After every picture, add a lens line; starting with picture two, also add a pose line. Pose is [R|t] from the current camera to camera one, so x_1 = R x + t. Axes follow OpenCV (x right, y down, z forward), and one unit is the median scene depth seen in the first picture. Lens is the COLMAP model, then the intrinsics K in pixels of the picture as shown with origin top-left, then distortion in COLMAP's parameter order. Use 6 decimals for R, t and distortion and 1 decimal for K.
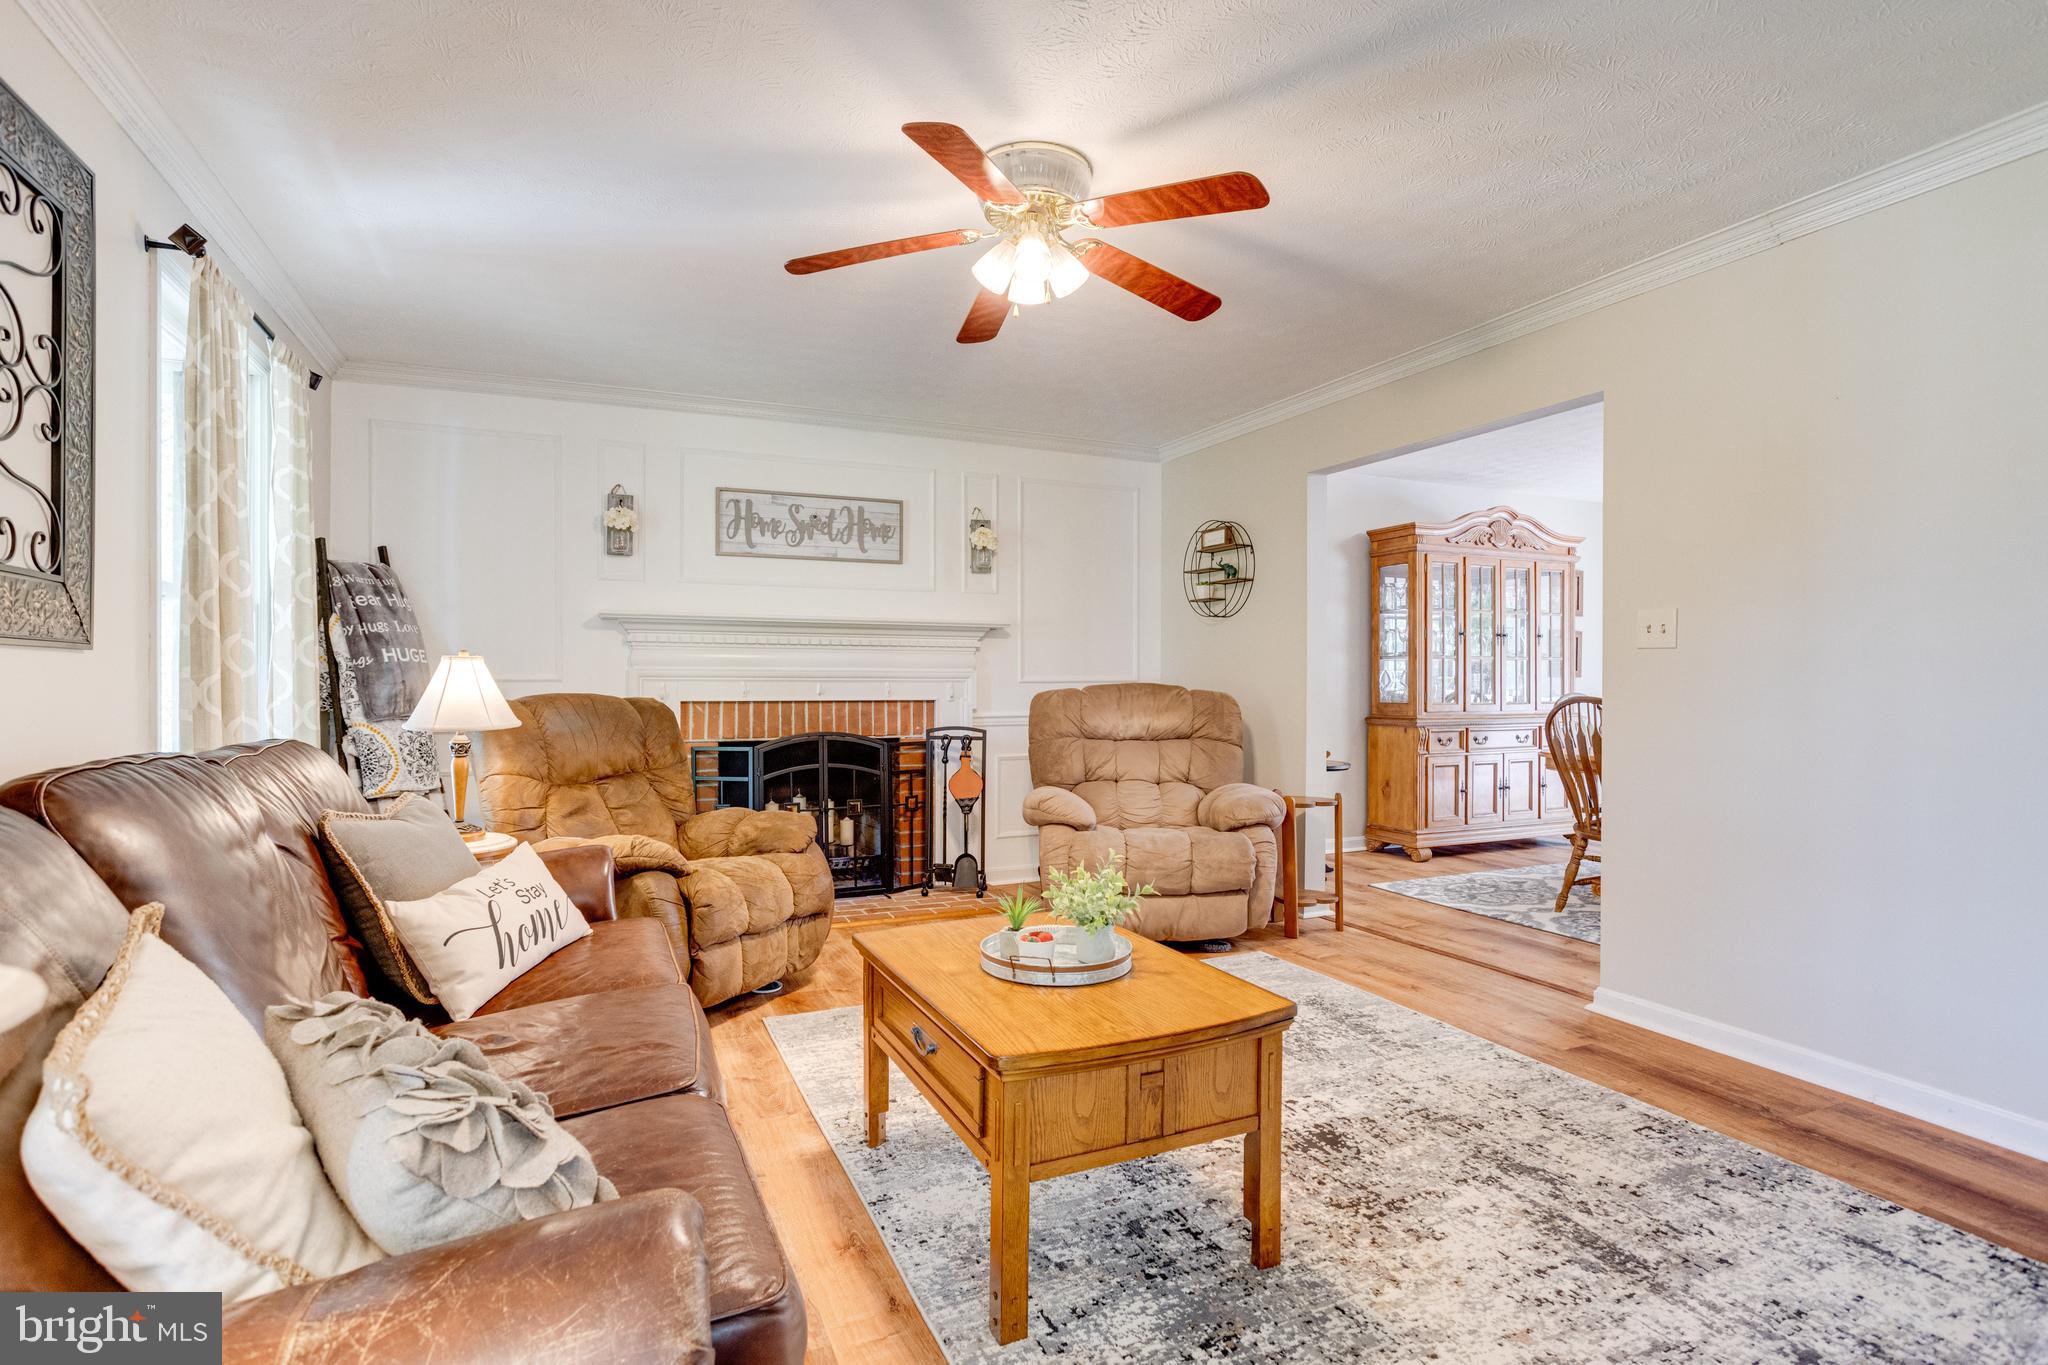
lens RADIAL K [[1002.6, 0, 1022.6], [0, 1002.6, 671.4], [0, 0, 1]] dist [-0.040747, 0.023562]
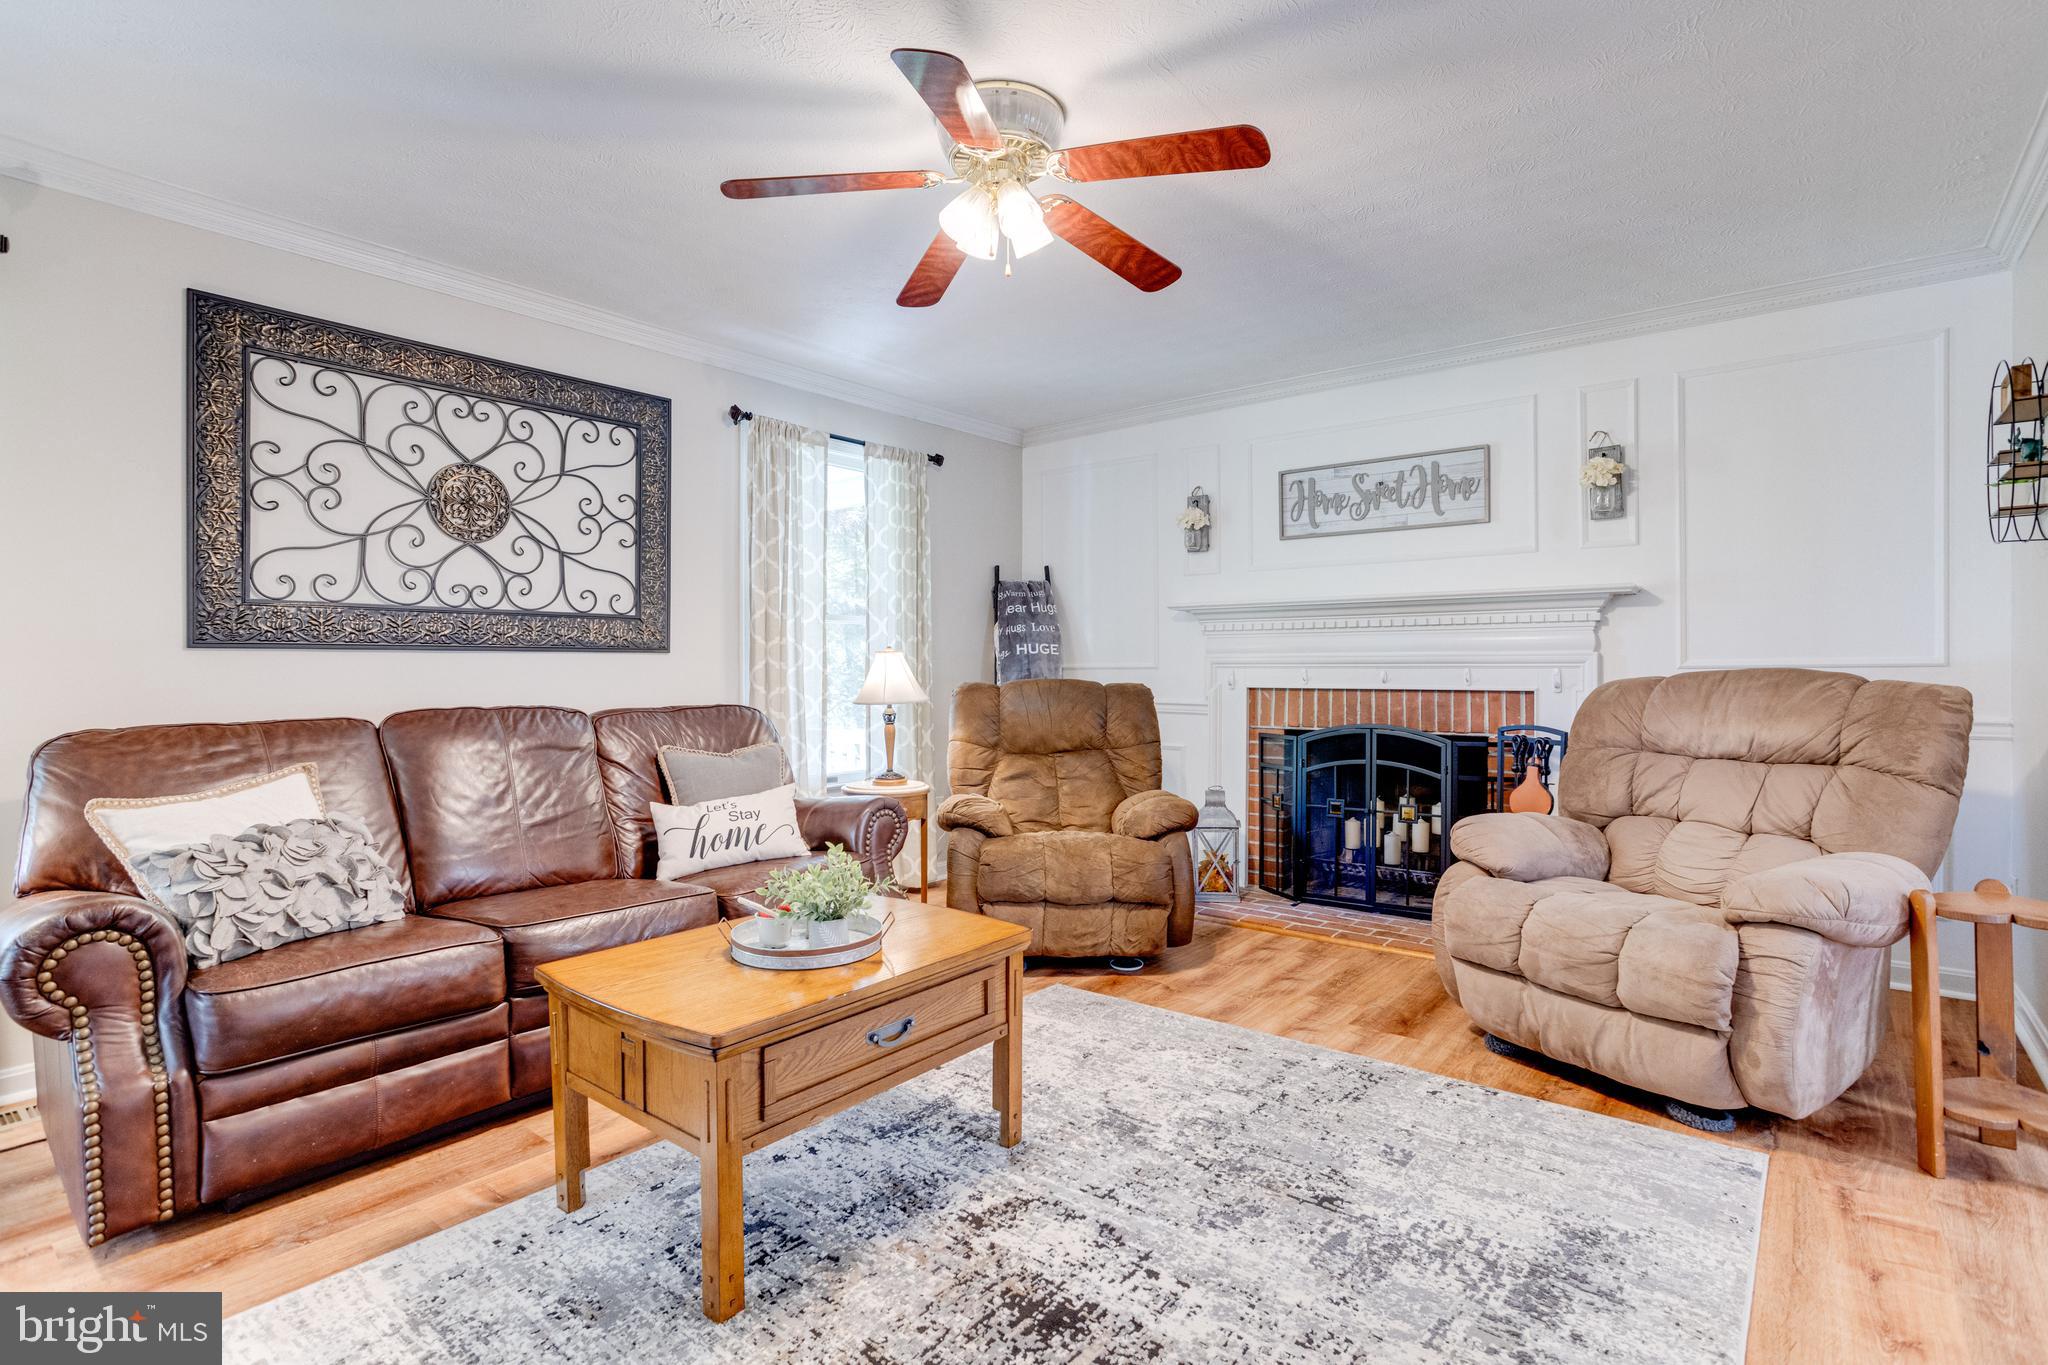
lens RADIAL K [[990.6, 0, 1028.2], [0, 990.6, 664.7], [0, 0, 1]] dist [-0.040771, 0.000192]
pose [[0.454950, -0.005168, -0.890502, 0.450205], [0.012337, 0.999924, 0.000500, 0.003058], [0.890432, -0.011213, 0.454979, 0.331286]]
